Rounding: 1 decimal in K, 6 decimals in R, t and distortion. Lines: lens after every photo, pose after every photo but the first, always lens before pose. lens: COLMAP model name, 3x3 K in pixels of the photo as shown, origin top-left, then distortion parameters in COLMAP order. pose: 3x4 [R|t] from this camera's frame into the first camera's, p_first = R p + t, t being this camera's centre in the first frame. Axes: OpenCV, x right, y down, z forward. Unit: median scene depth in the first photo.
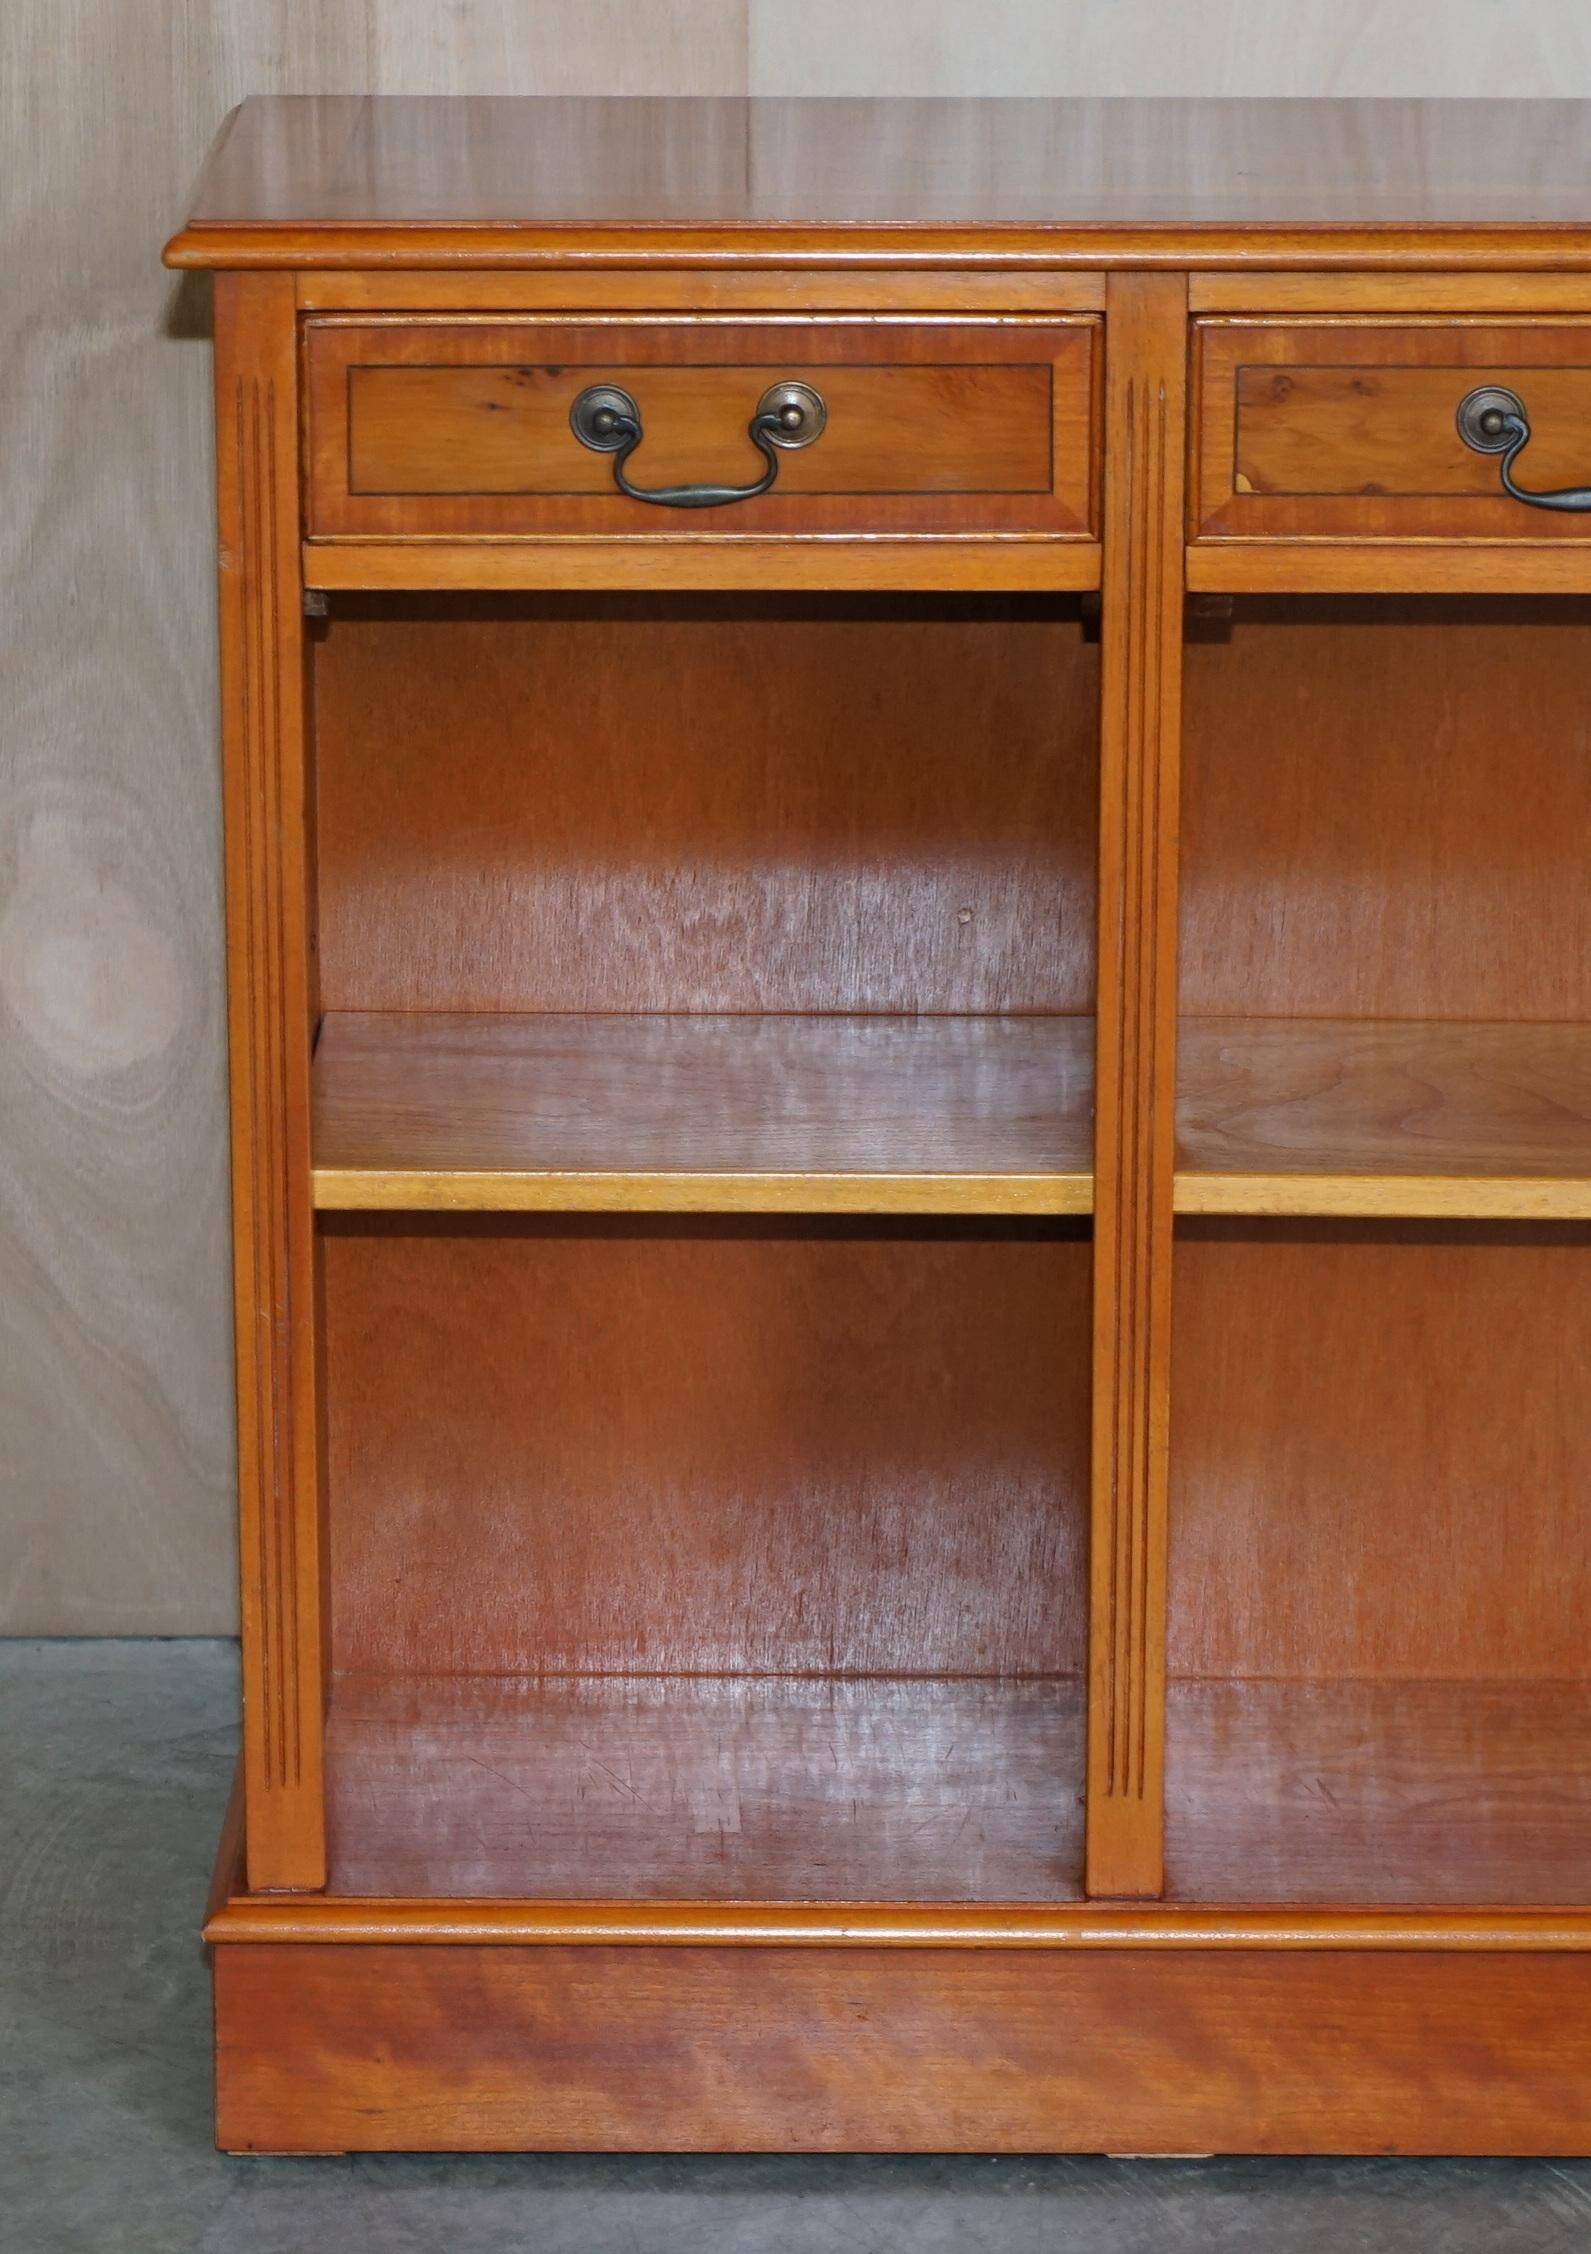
lens RADIAL K [[7980.9, 0, 795.5], [0, 7980.9, 1127.0], [0, 0, 1]] dist [-0.096710, -1.908817]
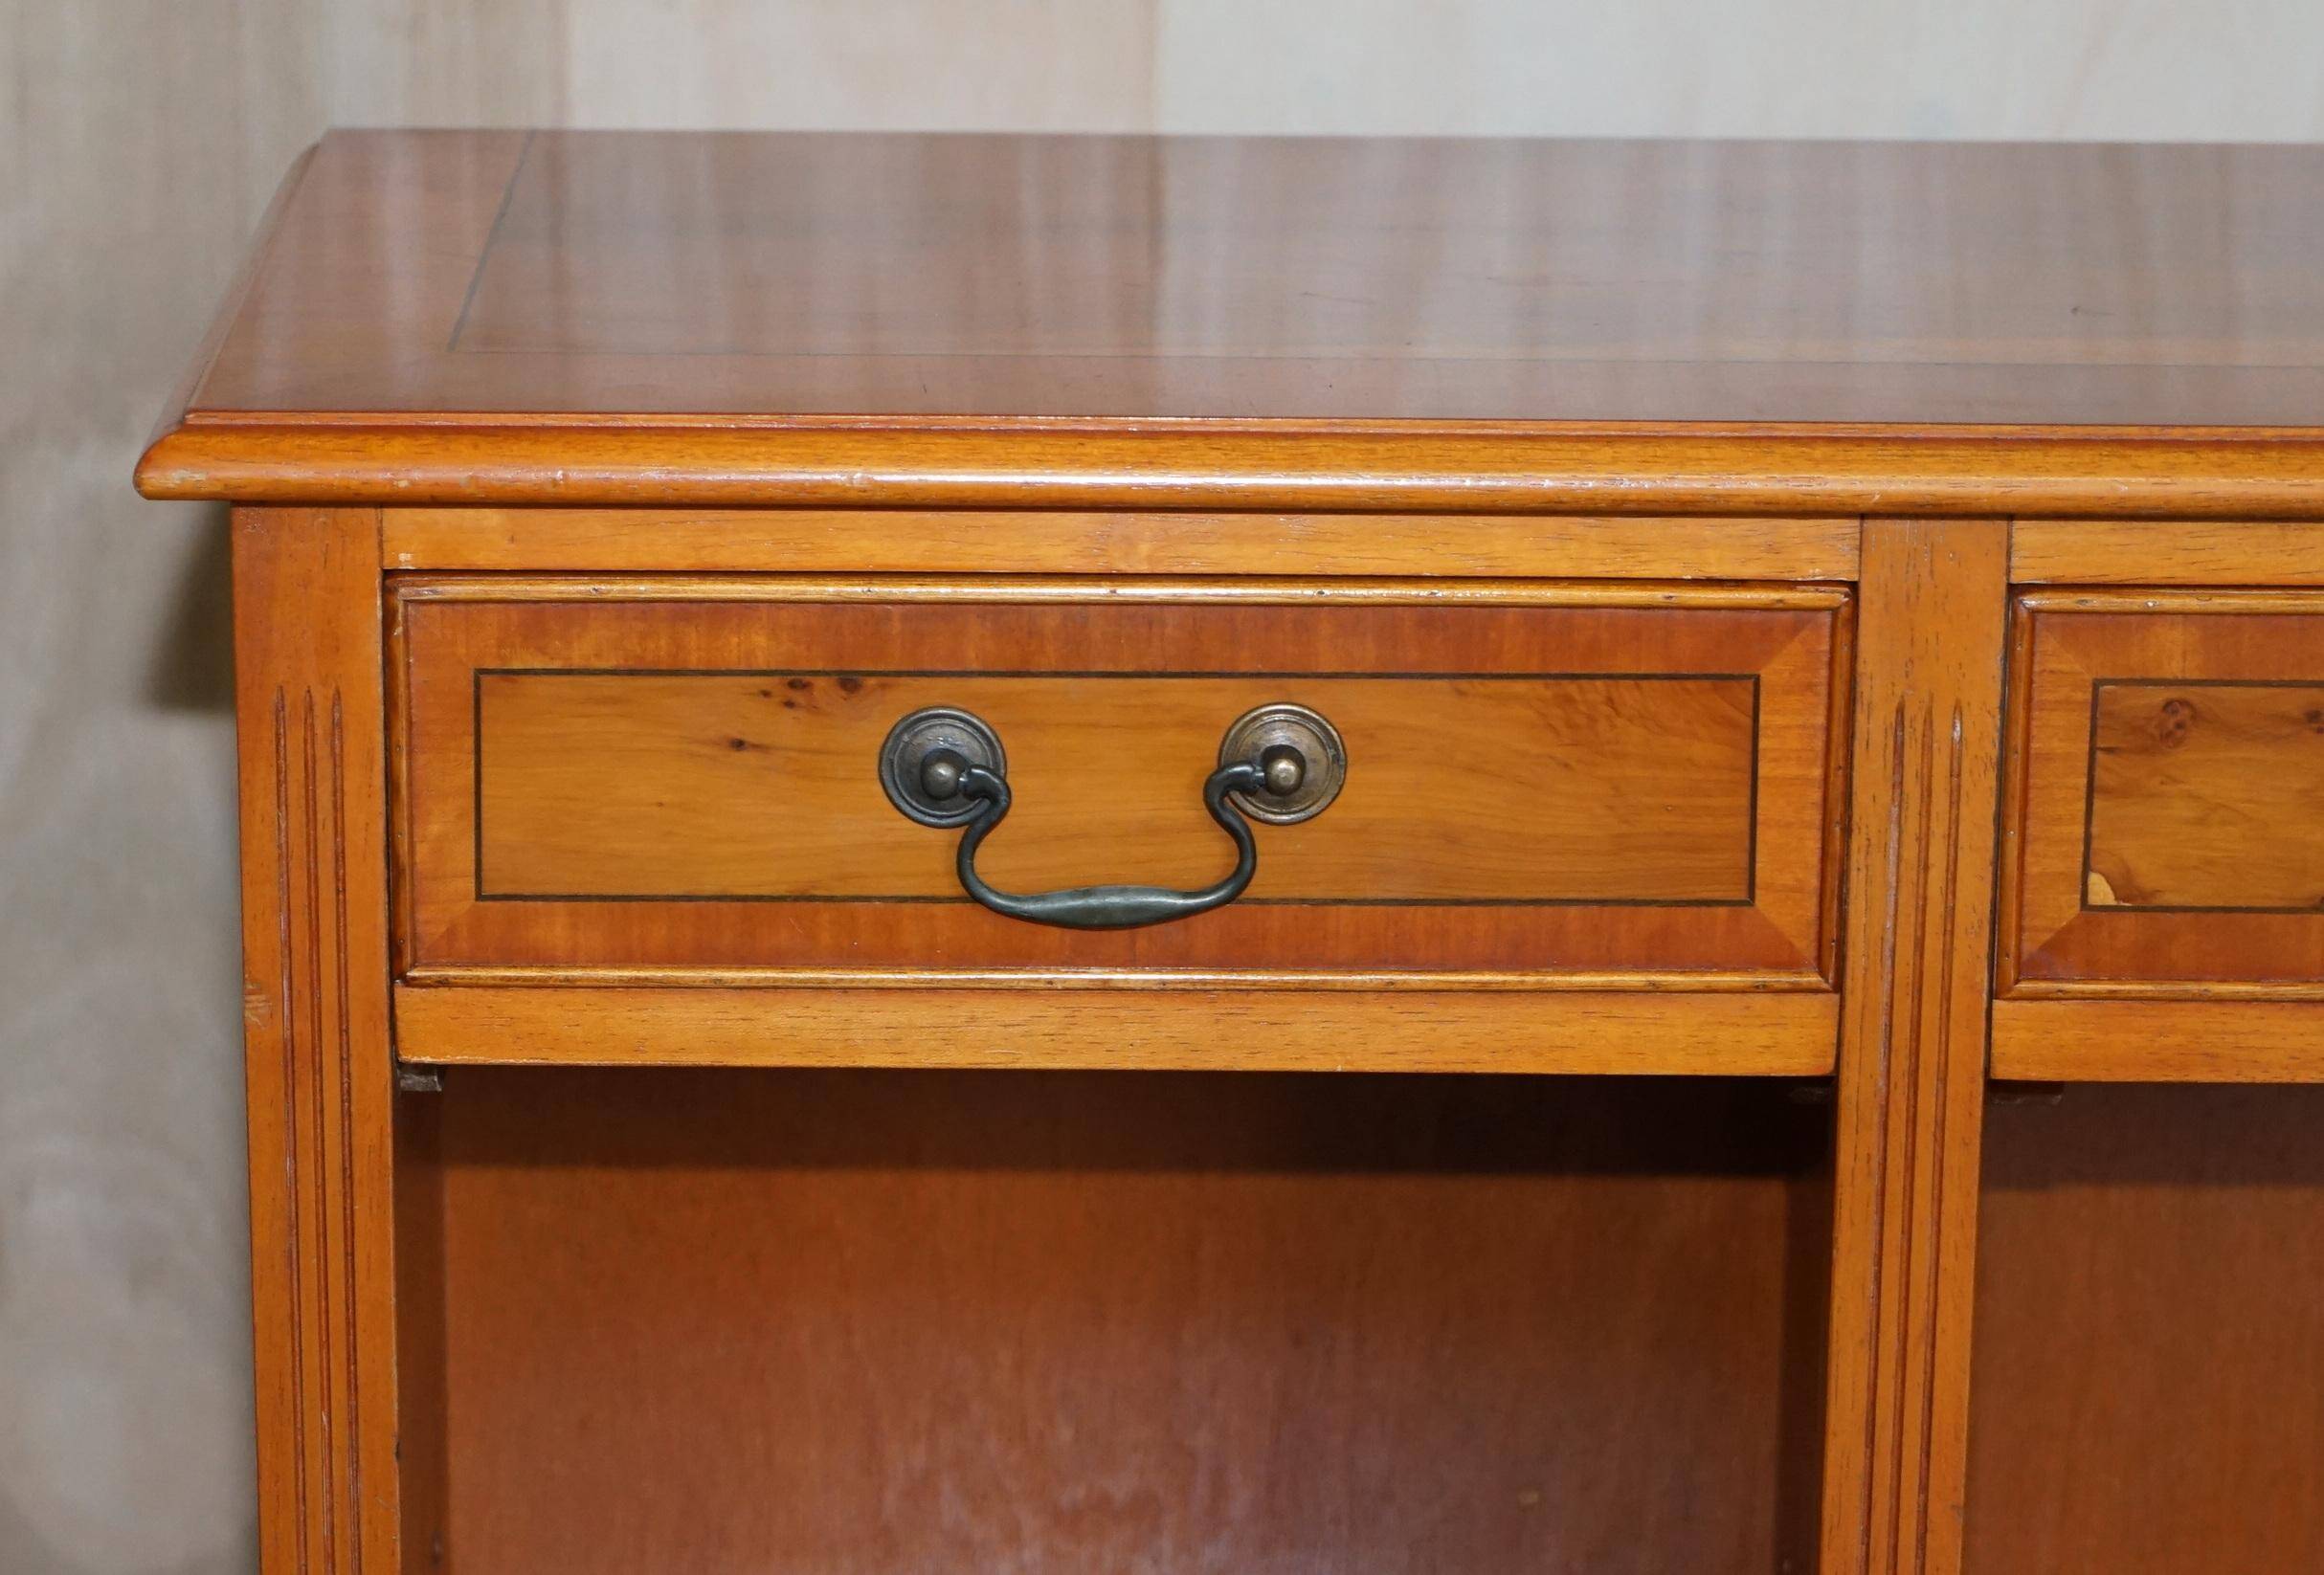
lens RADIAL K [[7888.3, 0, 1162.0], [0, 7888.3, 787.5], [0, 0, 1]] dist [-0.127491, 0.816415]
pose [[0.999903, 0.003904, 0.013360, -0.016000], [-0.003748, 0.999925, -0.011658, -0.081035], [-0.013404, 0.011607, 0.999843, 0.454852]]
